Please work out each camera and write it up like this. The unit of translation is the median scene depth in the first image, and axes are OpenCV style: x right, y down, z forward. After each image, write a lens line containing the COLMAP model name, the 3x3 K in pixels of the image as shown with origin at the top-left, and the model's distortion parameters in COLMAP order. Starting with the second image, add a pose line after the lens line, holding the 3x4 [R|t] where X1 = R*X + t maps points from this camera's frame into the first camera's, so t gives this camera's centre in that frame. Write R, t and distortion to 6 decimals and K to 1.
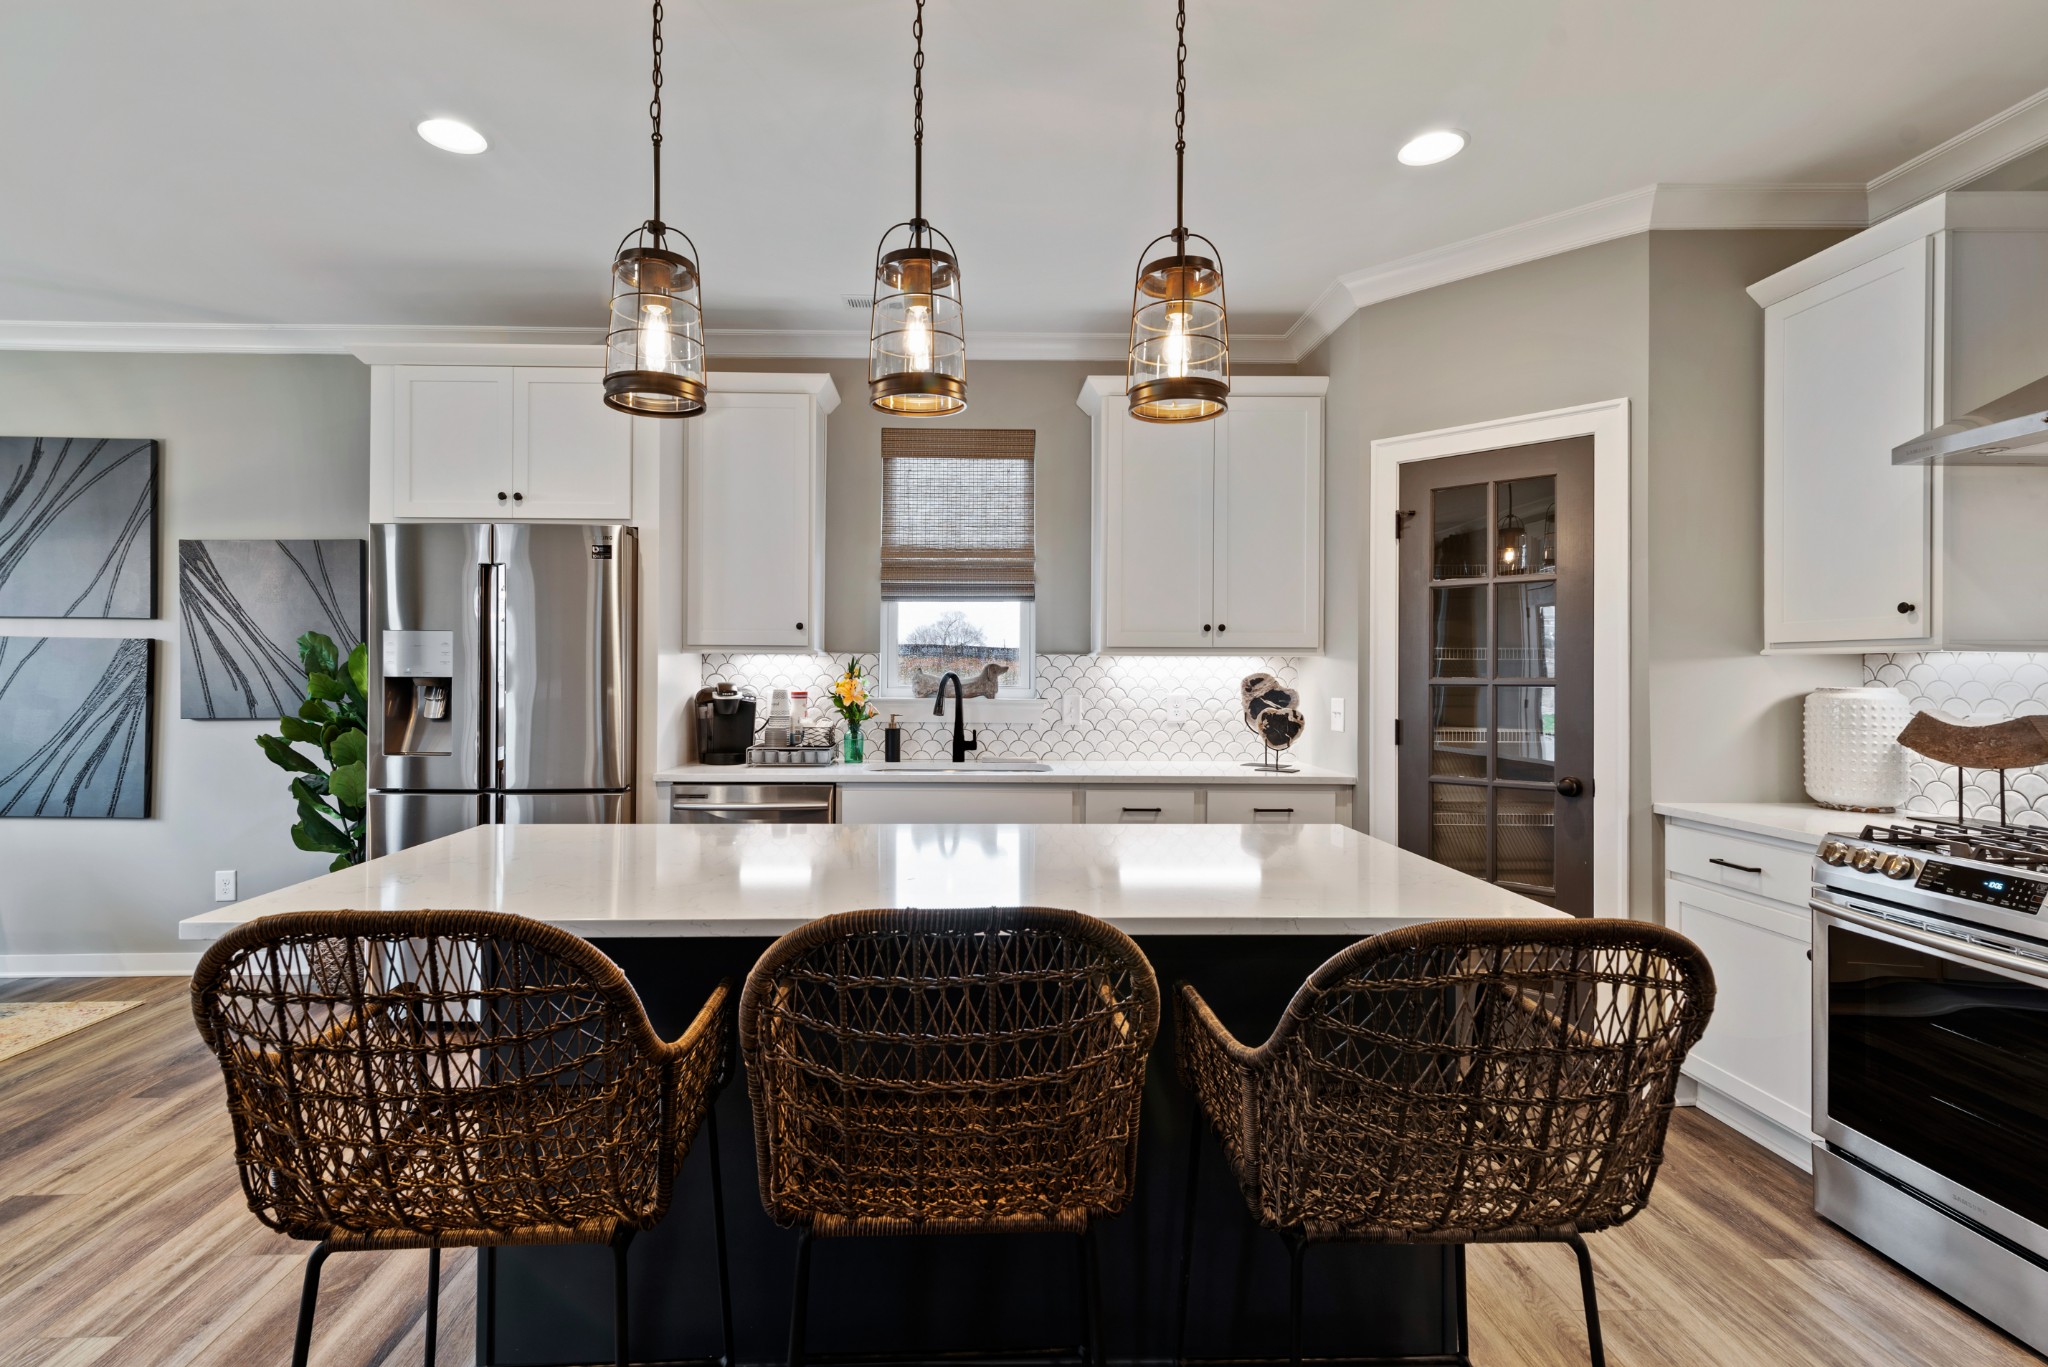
lens RADIAL K [[948.3, 0, 988.8], [0, 948.3, 675.8], [0, 0, 1]] dist [0.000865, -0.001053]
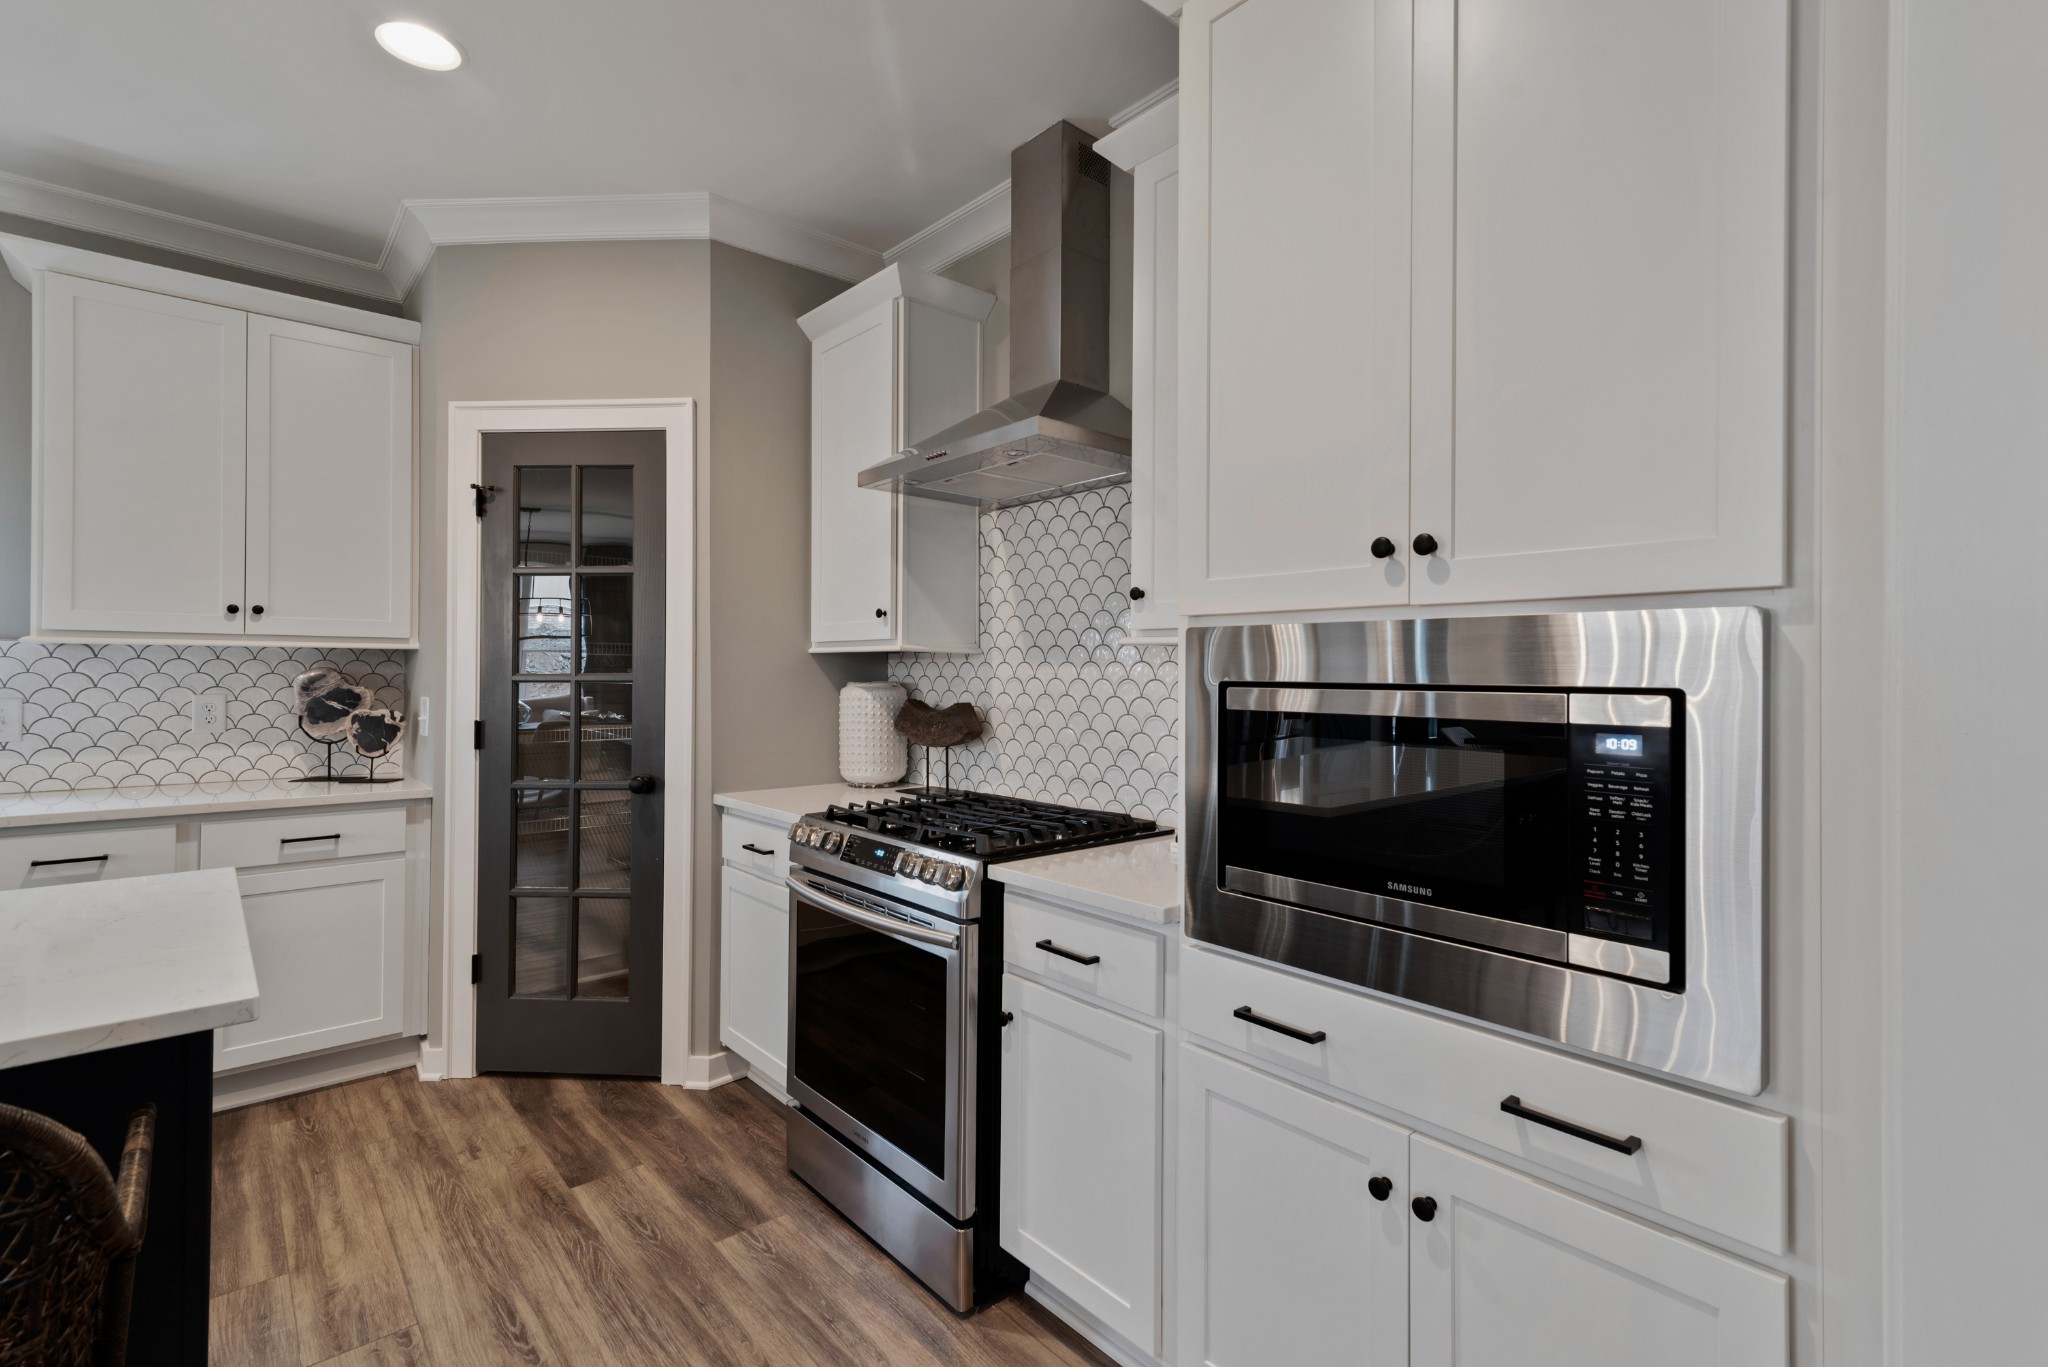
lens RADIAL K [[902.5, 0, 1024.8], [0, 902.5, 671.5], [0, 0, 1]] dist [-0.000144, -0.000008]
pose [[0.761811, 0.001851, 0.647796, 0.271344], [-0.001569, 0.999998, -0.001012, 0.000409], [-0.647797, -0.000245, 0.761813, 0.026601]]
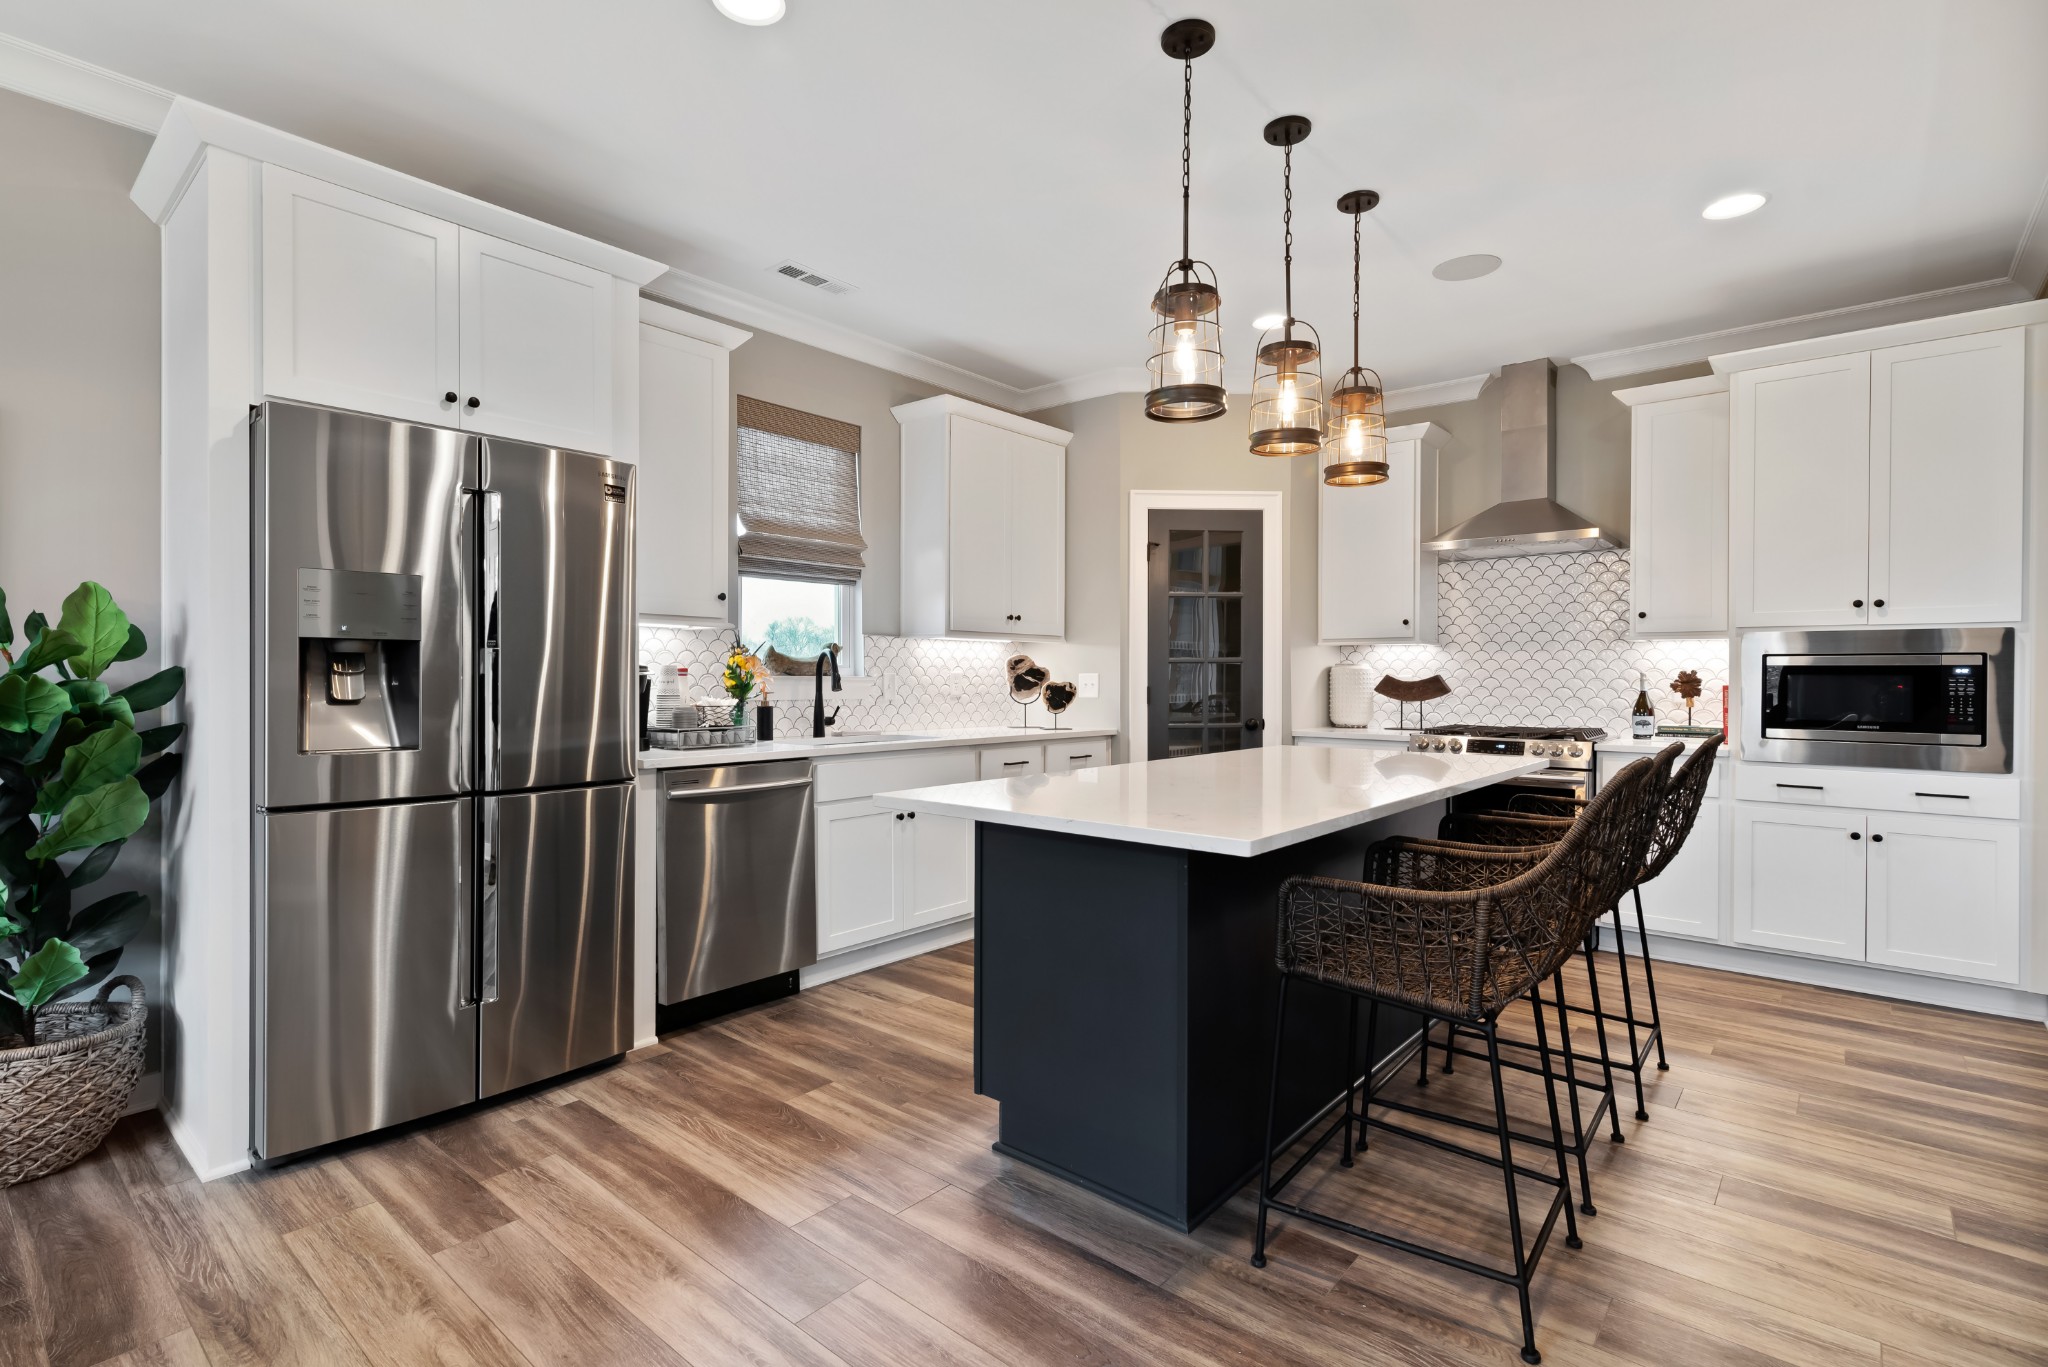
lens RADIAL K [[948.3, 0, 988.8], [0, 948.3, 675.8], [0, 0, 1]] dist [0.000865, -0.001053]
pose [[0.680951, -0.001418, 0.732328, -0.780738], [0.000691, 0.999999, 0.001293, 0.027149], [-0.732329, -0.000374, 0.680951, 0.195425]]
